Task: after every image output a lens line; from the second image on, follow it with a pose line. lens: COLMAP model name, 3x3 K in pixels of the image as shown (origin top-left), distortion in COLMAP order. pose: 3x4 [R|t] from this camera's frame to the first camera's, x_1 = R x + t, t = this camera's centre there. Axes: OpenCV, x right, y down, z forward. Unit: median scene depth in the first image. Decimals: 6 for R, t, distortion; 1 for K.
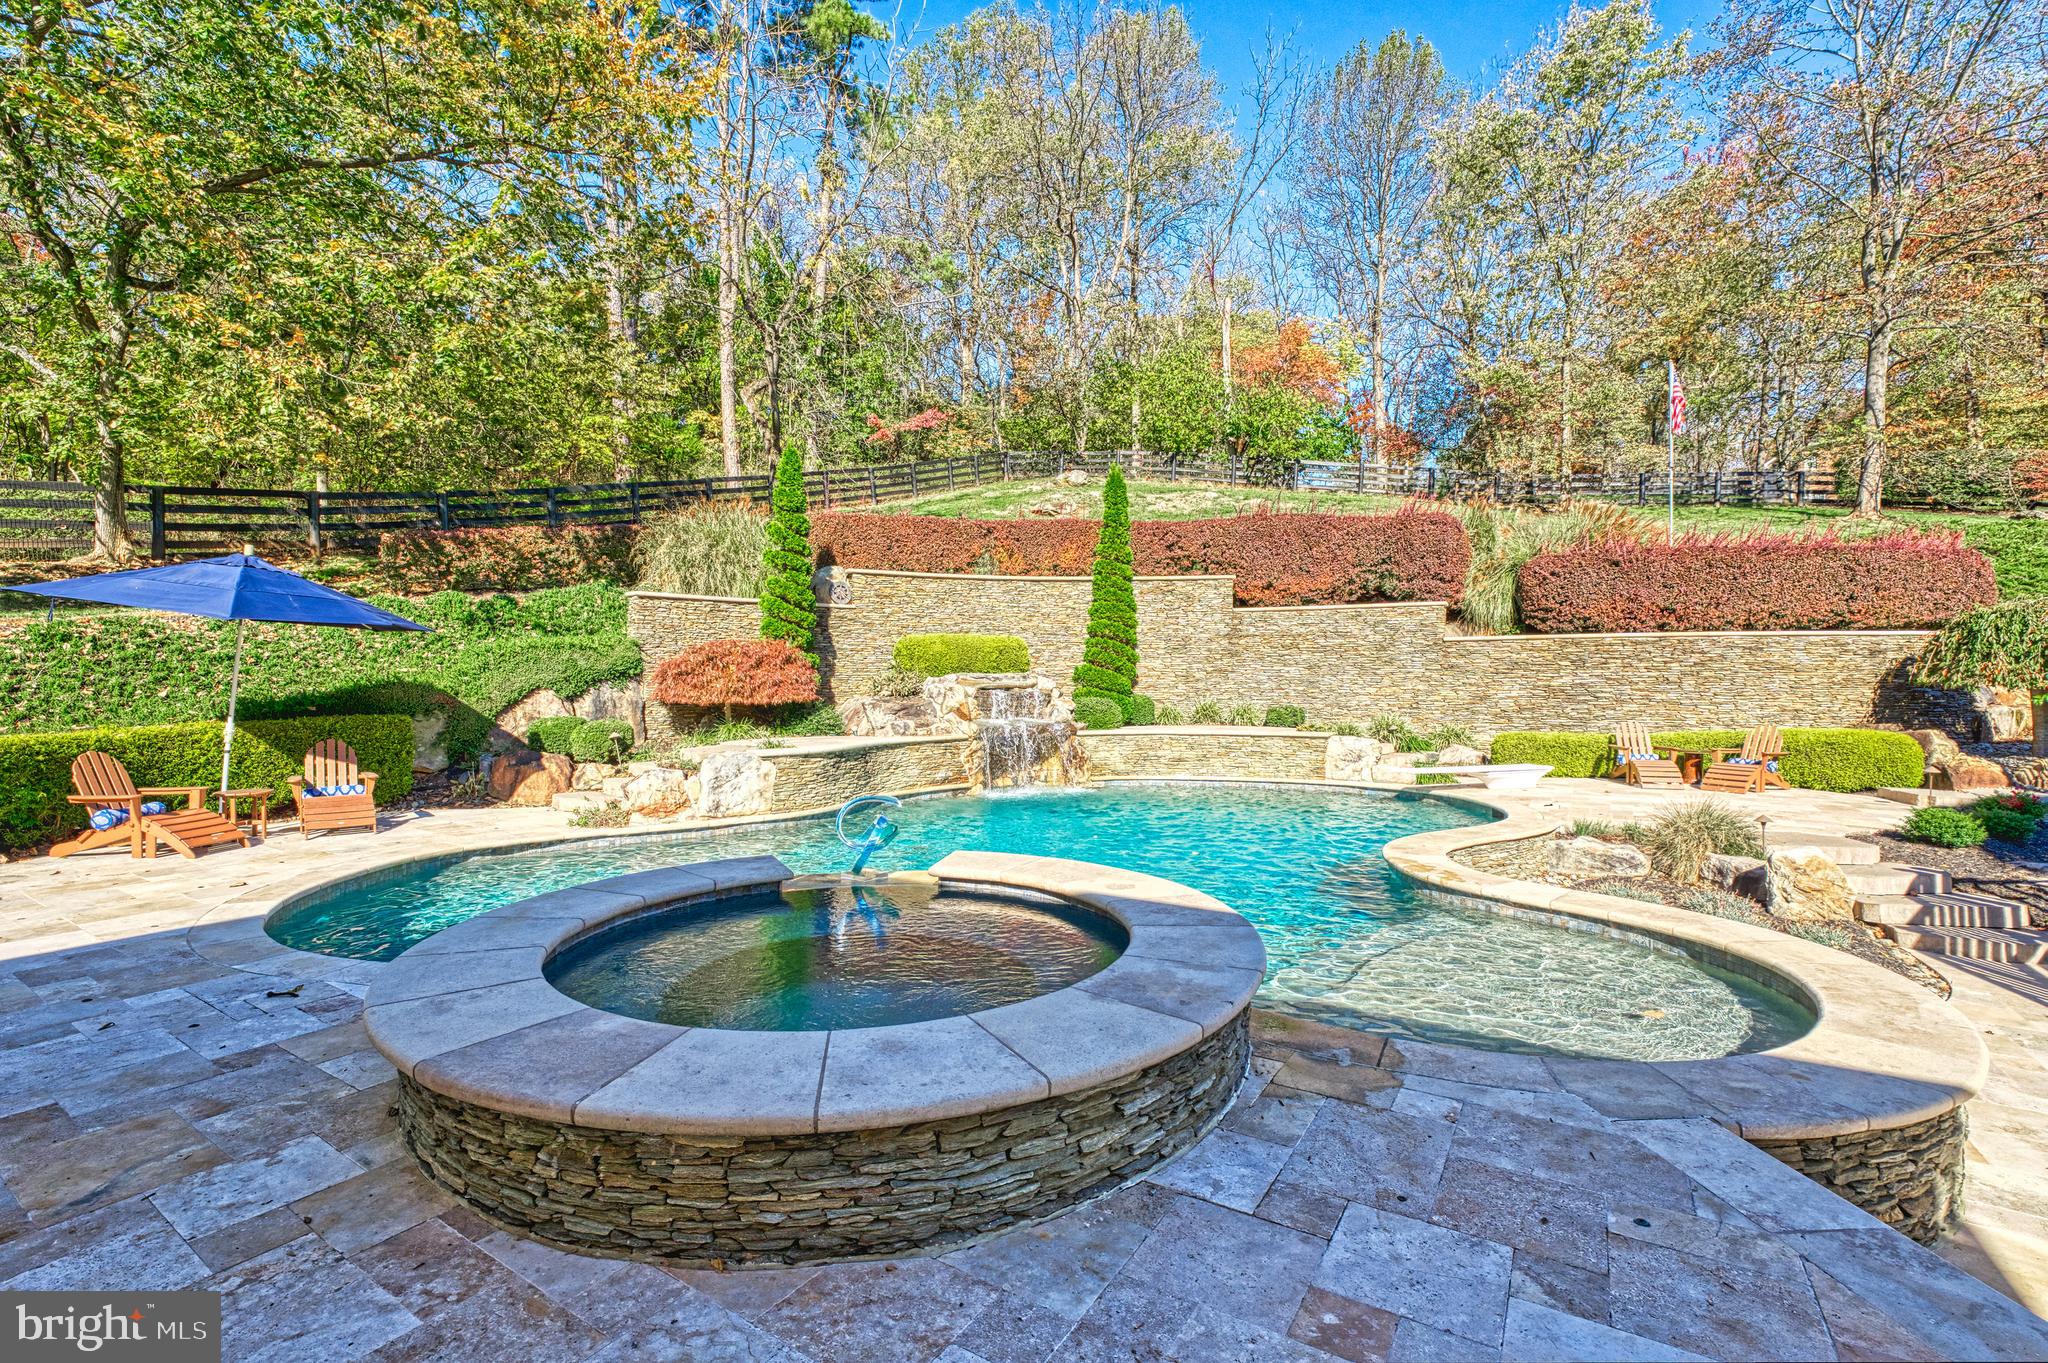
lens RADIAL K [[880.0, 0, 1024.0], [0, 880.0, 681.5], [0, 0, 1]] dist [-0.016634, -0.000028]
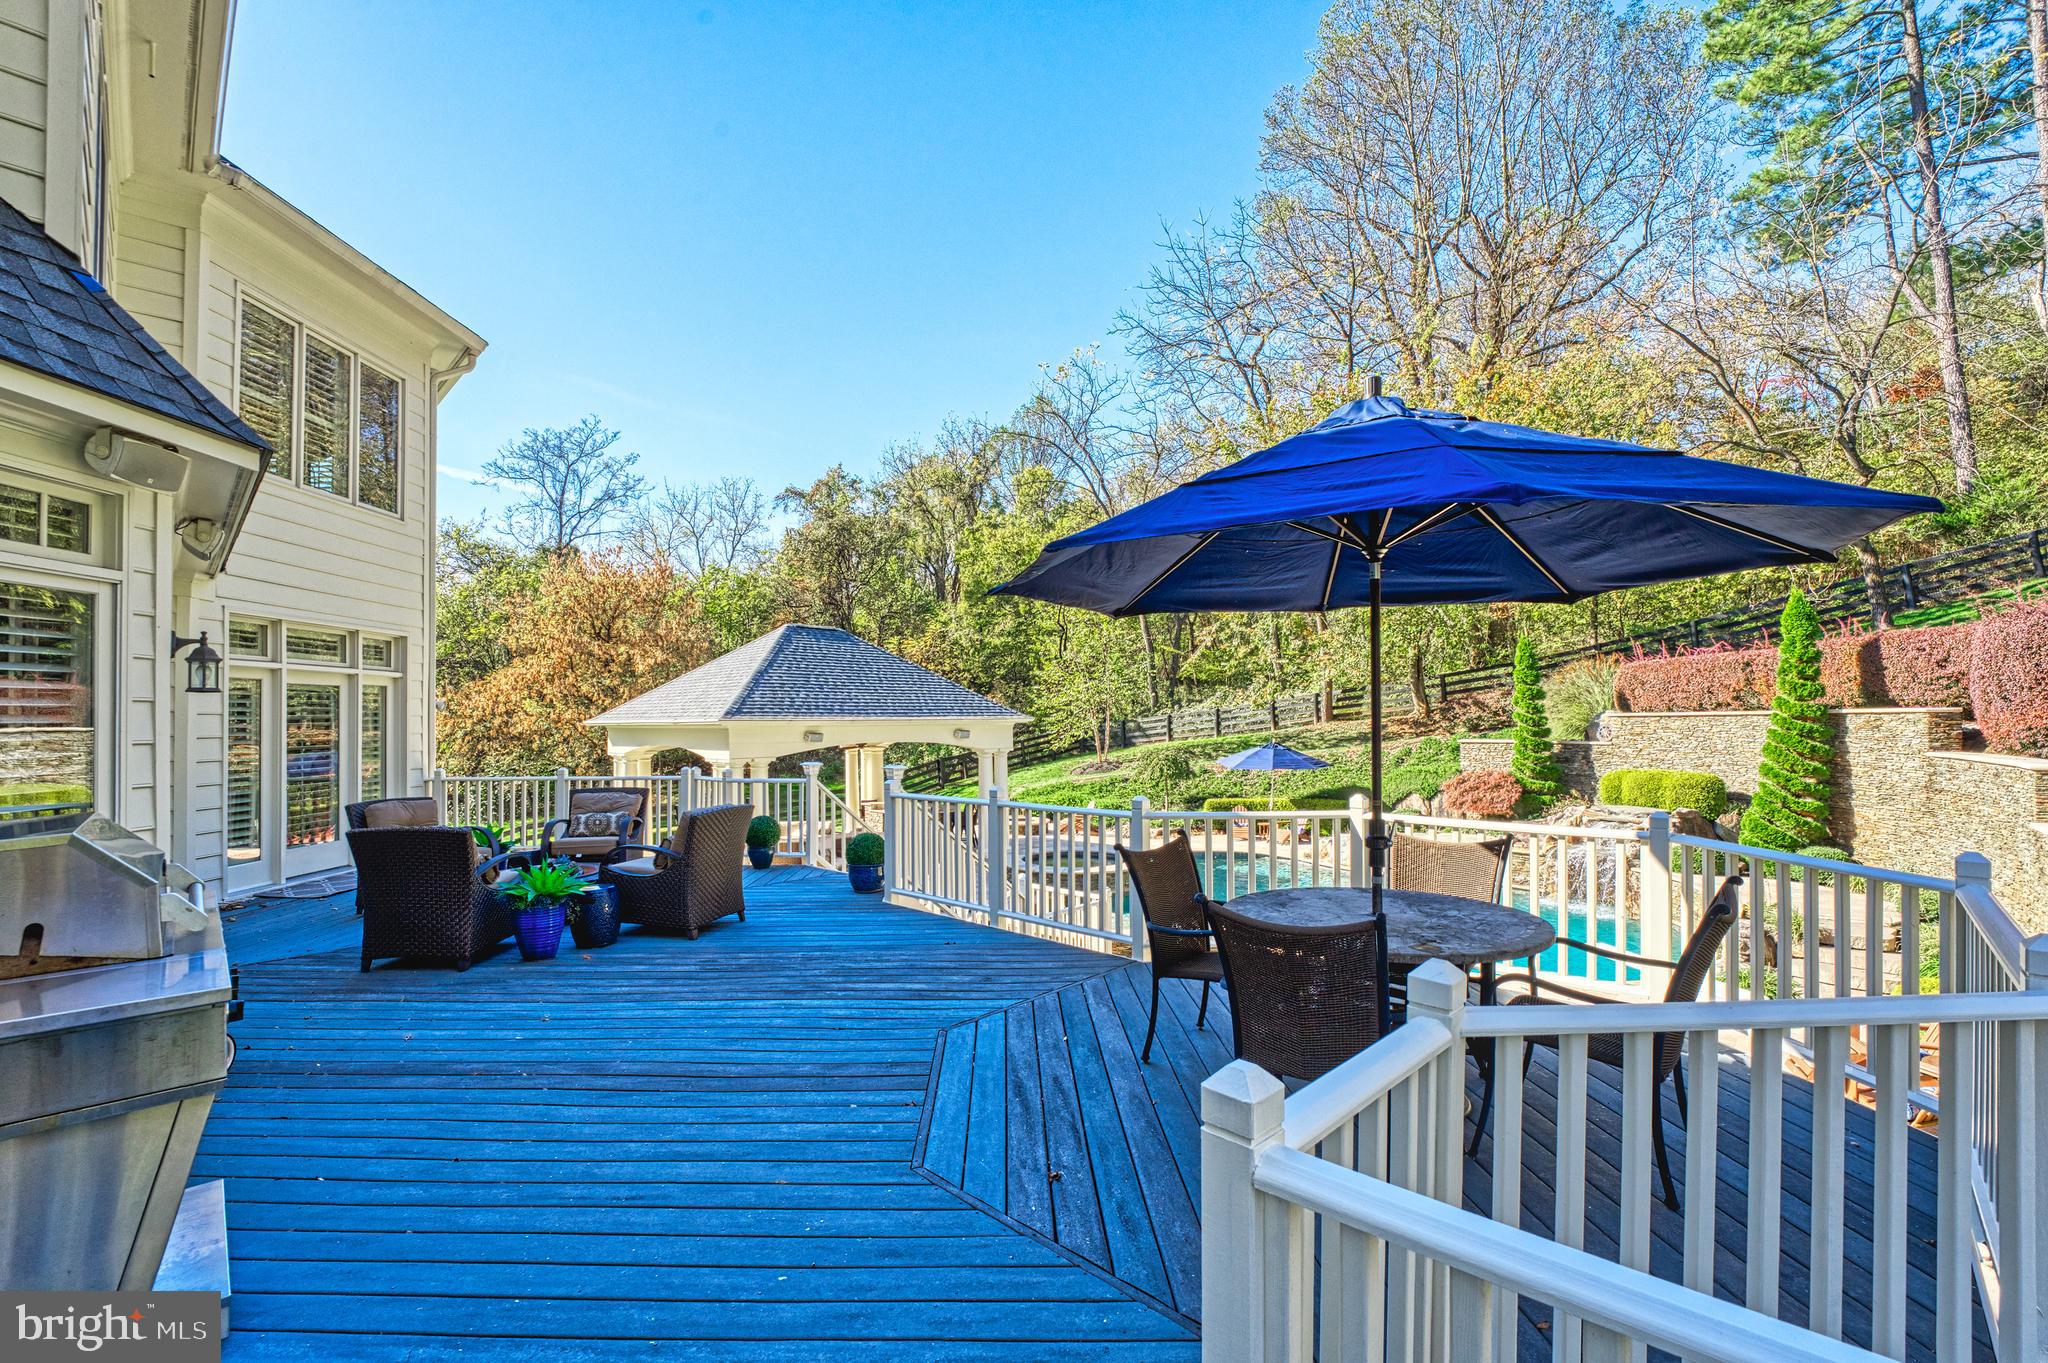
lens RADIAL K [[850.9, 0, 1023.3], [0, 850.9, 712.0], [0, 0, 1]] dist [-0.060974, -0.000035]
pose [[-0.193561, -0.007821, -0.981057, 1.212725], [0.006028, 0.999940, -0.009161, -0.134183], [0.981070, -0.007687, -0.193502, 0.439715]]
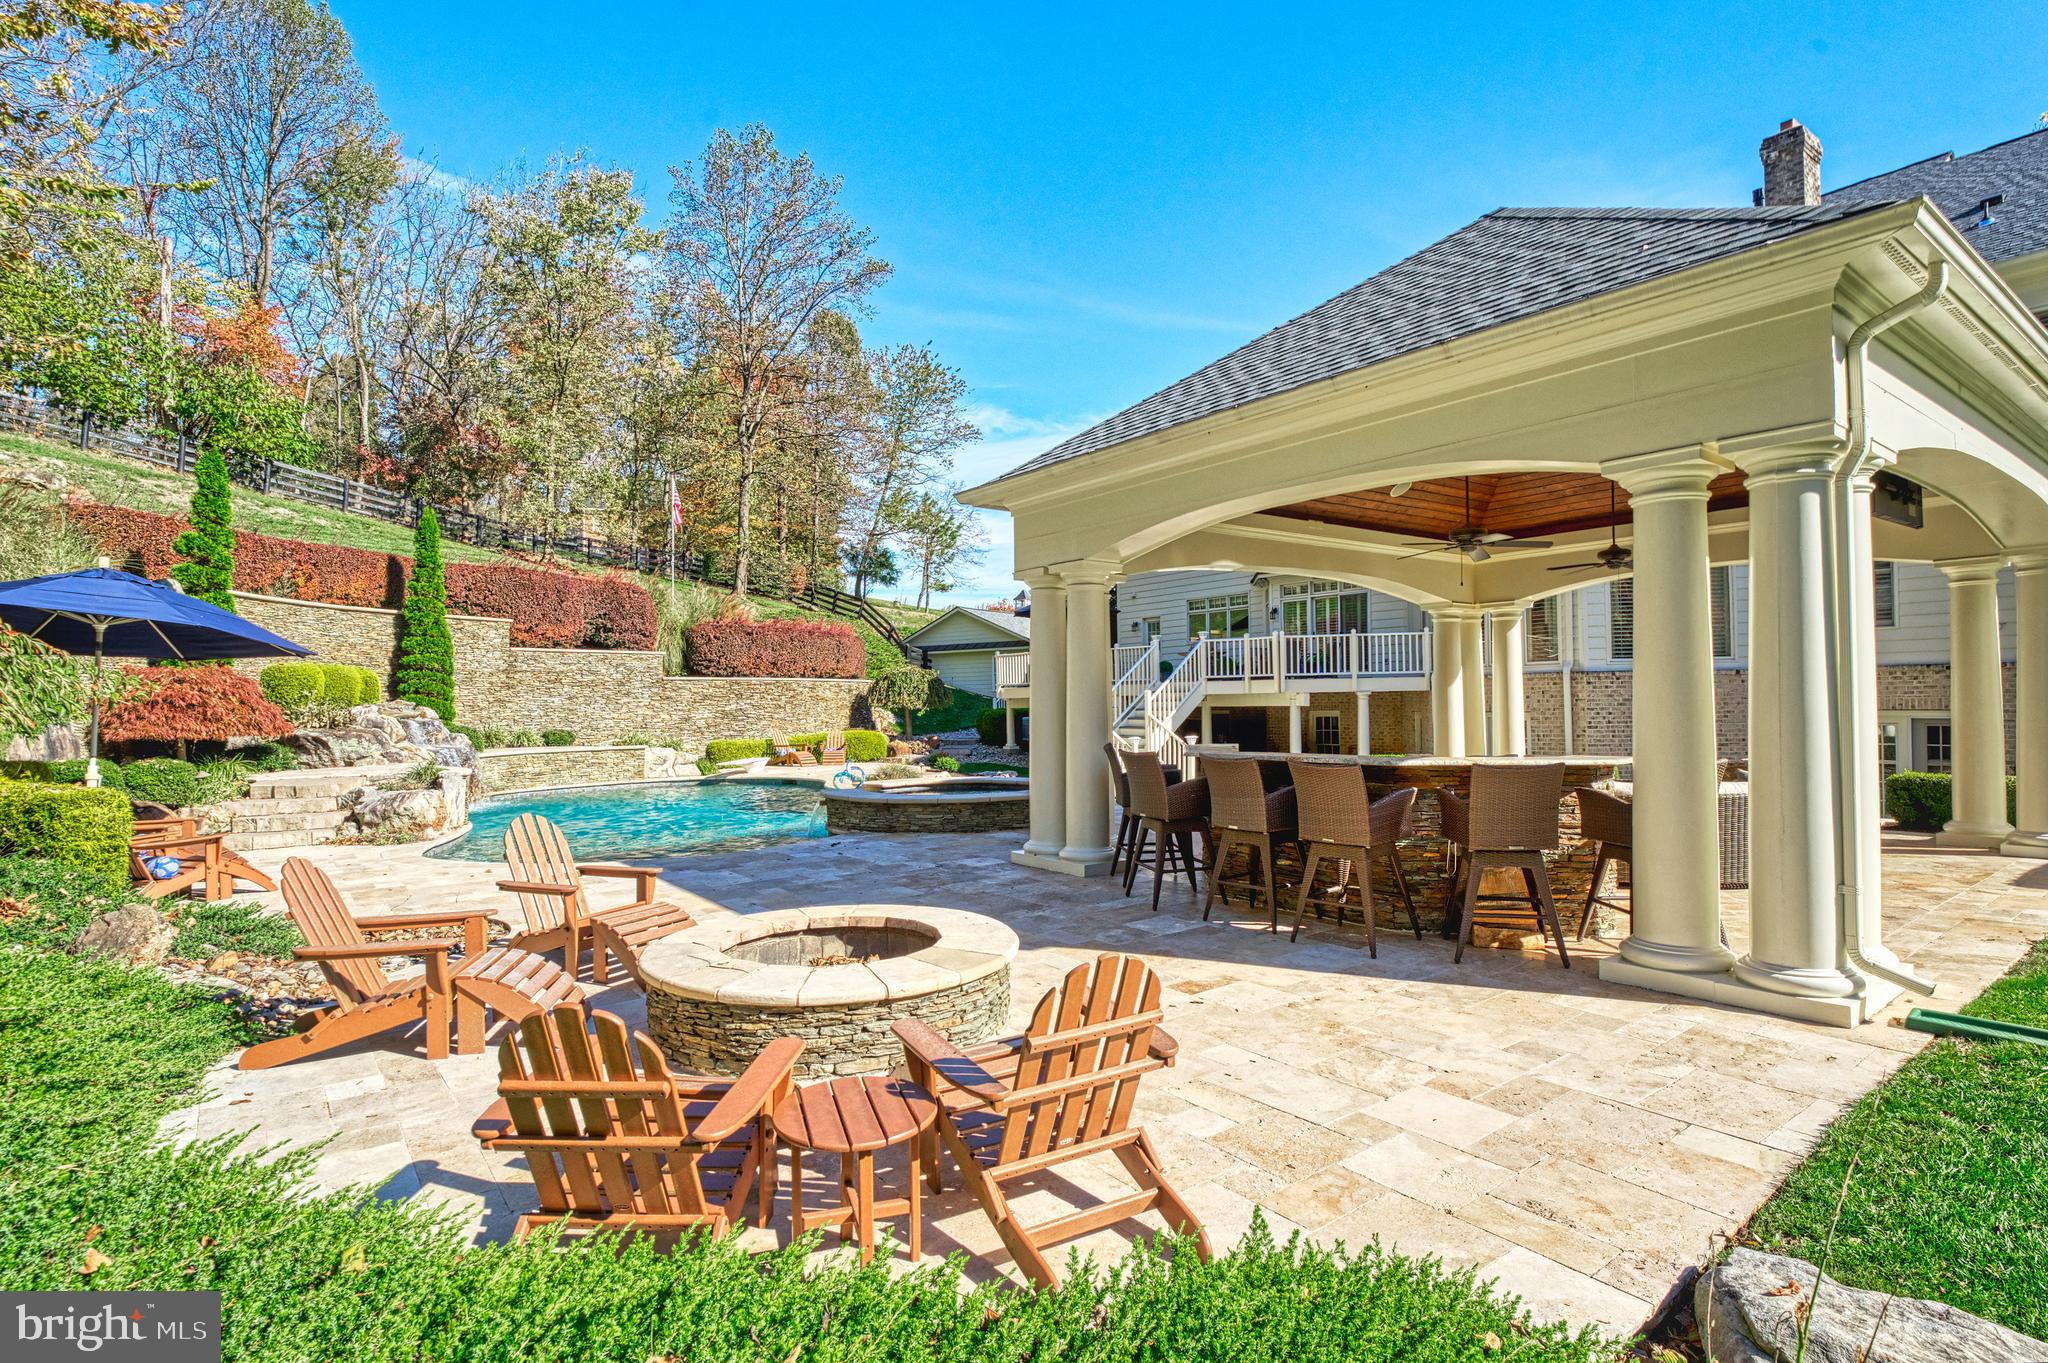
lens RADIAL K [[1027.5, 0, 1024.0], [0, 1027.5, 681.5], [0, 0, 1]] dist [-0.009846, -0.001455]
pose [[0.343575, 0.016055, 0.938988, -0.939401], [0.010208, 0.999731, -0.020829, -0.003216], [-0.939070, 0.016742, 0.343319, -0.126978]]
